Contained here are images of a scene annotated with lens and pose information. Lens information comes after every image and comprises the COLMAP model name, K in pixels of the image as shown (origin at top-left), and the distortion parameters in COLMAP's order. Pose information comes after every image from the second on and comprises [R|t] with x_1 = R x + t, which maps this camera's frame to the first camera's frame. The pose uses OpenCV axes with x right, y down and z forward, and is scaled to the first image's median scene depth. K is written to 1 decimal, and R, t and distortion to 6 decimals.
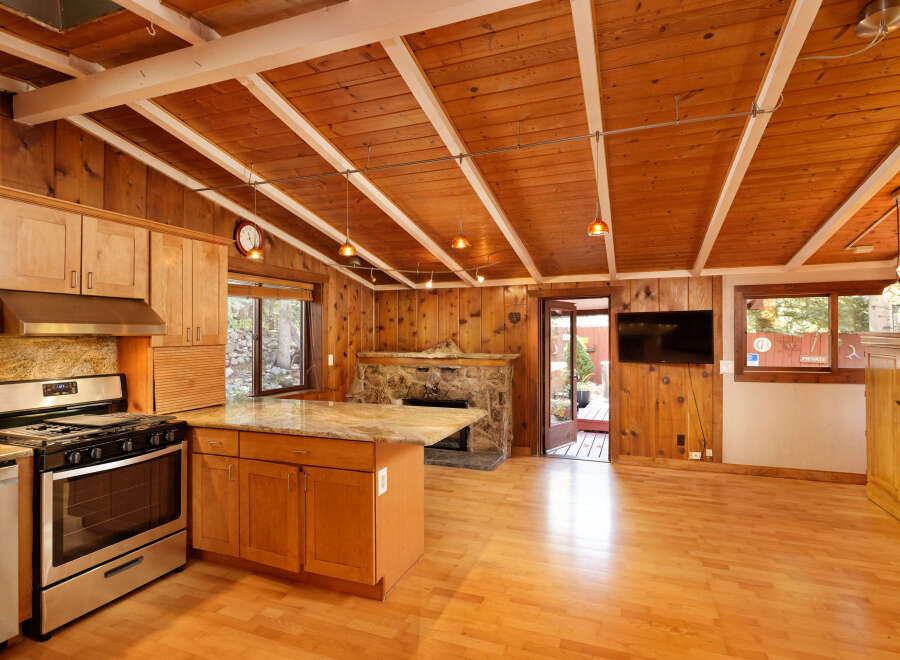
lens RADIAL K [[479.7, 0, 450.0], [0, 479.7, 330.0], [0, 0, 1]] dist [0.002242, 0.000738]
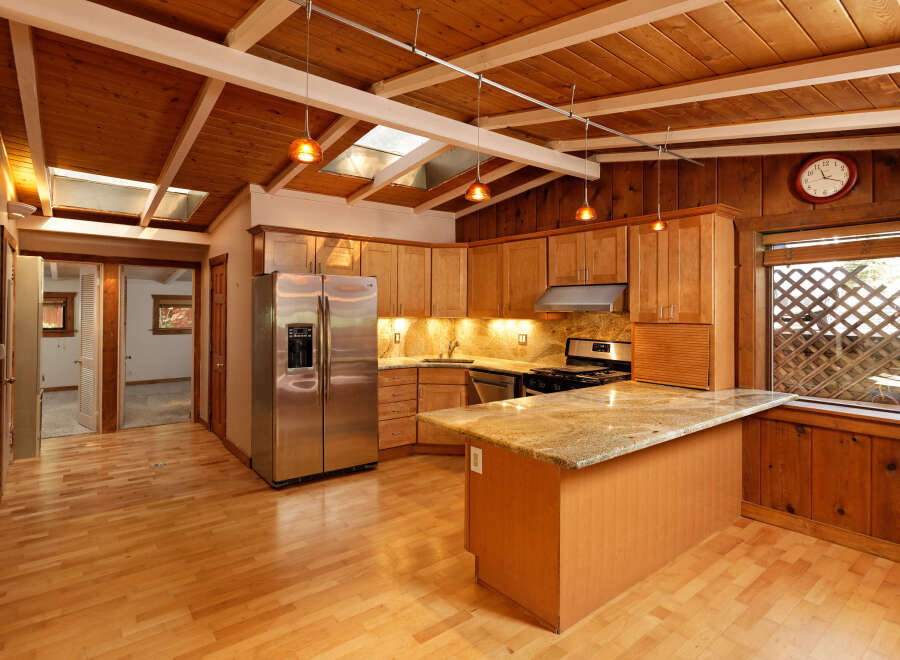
lens RADIAL K [[476.6, 0, 468.7], [0, 476.6, 301.5], [0, 0, 1]] dist [-0.003962, -0.000659]
pose [[-0.480703, -0.012242, -0.876798, 0.343825], [0.002673, 0.999877, -0.015426, 0.000433], [0.876880, -0.009759, -0.480611, 0.680399]]
